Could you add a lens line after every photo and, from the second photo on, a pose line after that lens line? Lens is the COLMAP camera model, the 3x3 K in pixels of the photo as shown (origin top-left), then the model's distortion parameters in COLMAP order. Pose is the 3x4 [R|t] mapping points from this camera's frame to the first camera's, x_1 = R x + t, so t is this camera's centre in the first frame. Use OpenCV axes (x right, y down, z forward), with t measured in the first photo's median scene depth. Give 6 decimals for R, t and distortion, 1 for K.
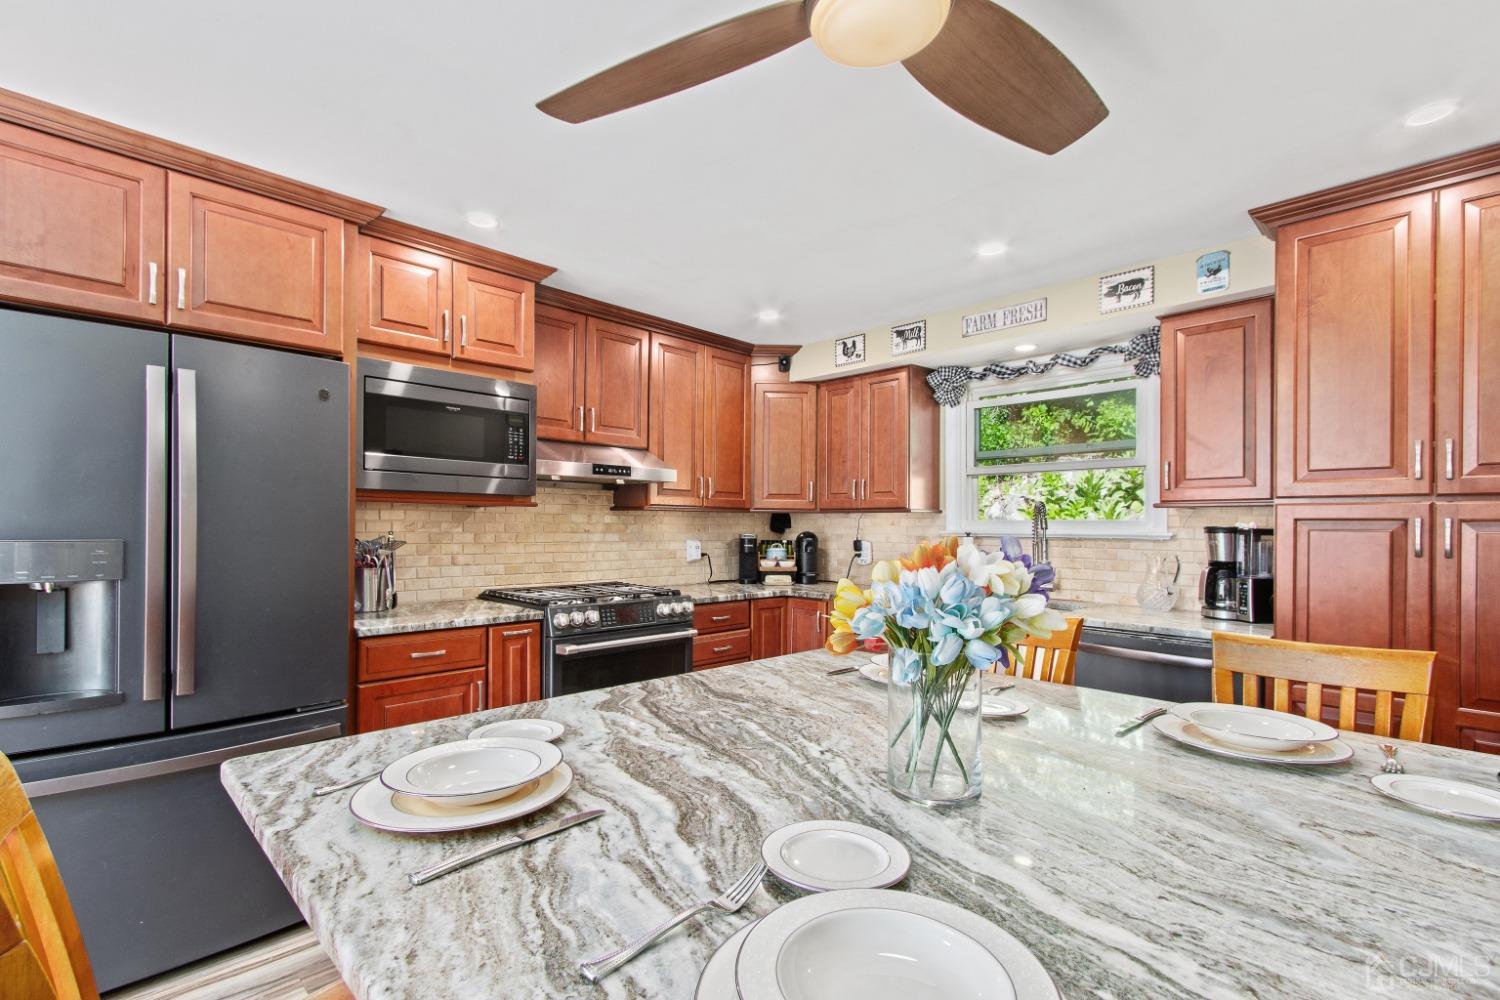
lens RADIAL K [[703.9, 0, 731.5], [0, 703.9, 526.9], [0, 0, 1]] dist [0.012692, 0.000044]
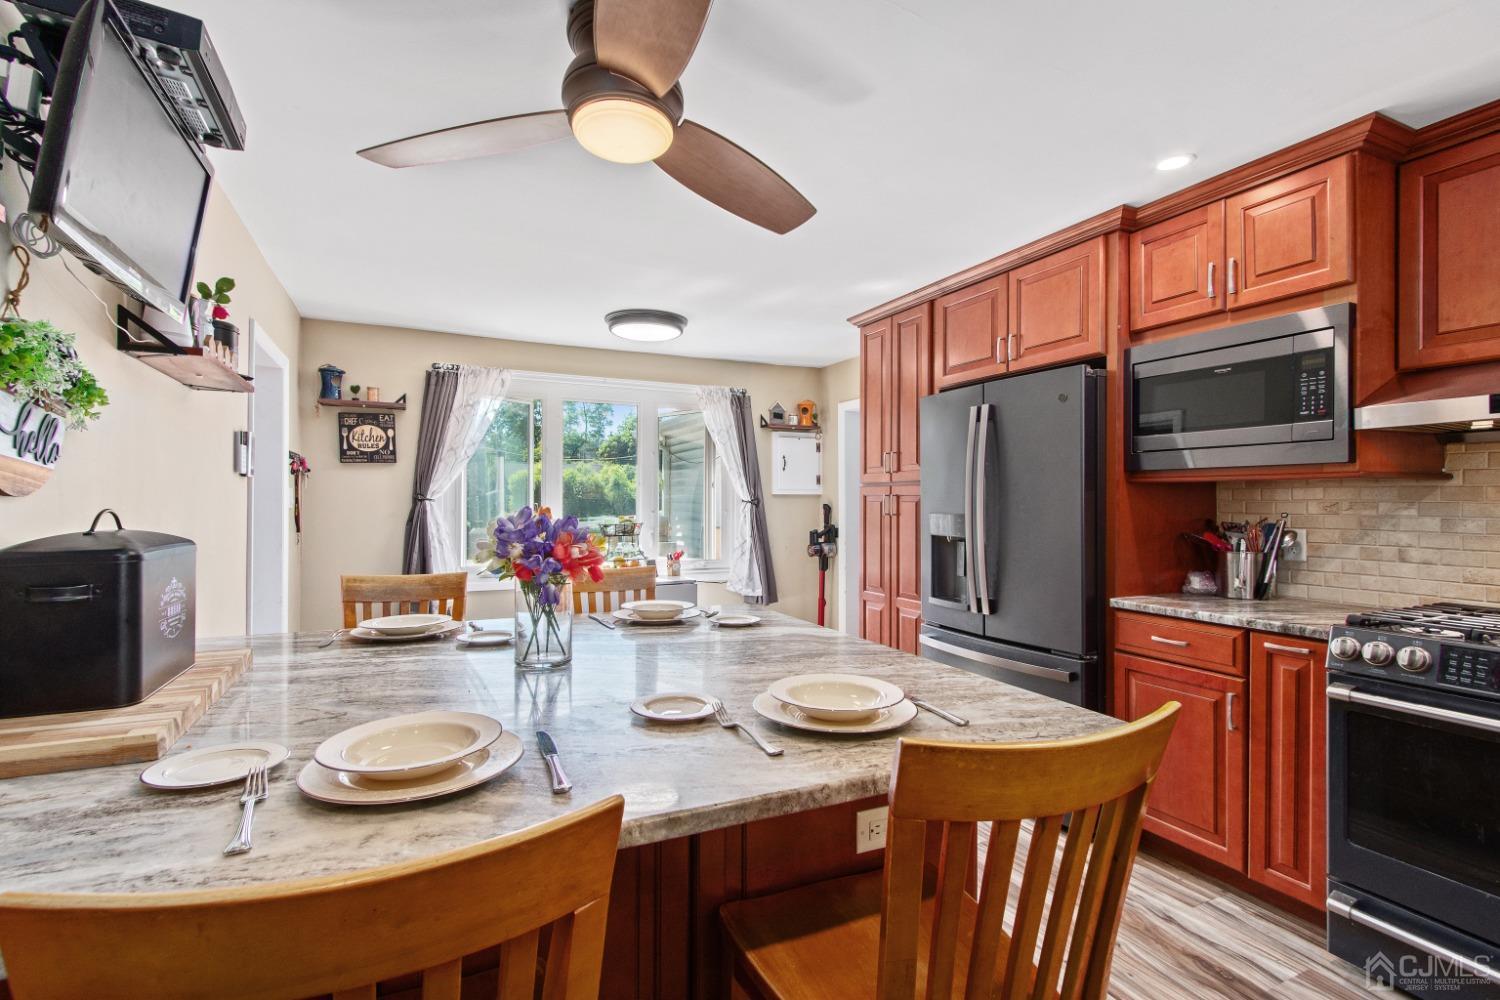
lens RADIAL K [[703.9, 0, 745.9], [0, 703.9, 502.3], [0, 0, 1]] dist [0.012692, 0.000044]
pose [[-0.332068, -0.007732, -0.943224, 0.502571], [-0.007928, 0.999954, -0.005406, 0.003097], [0.943222, 0.005683, -0.332114, 0.596826]]
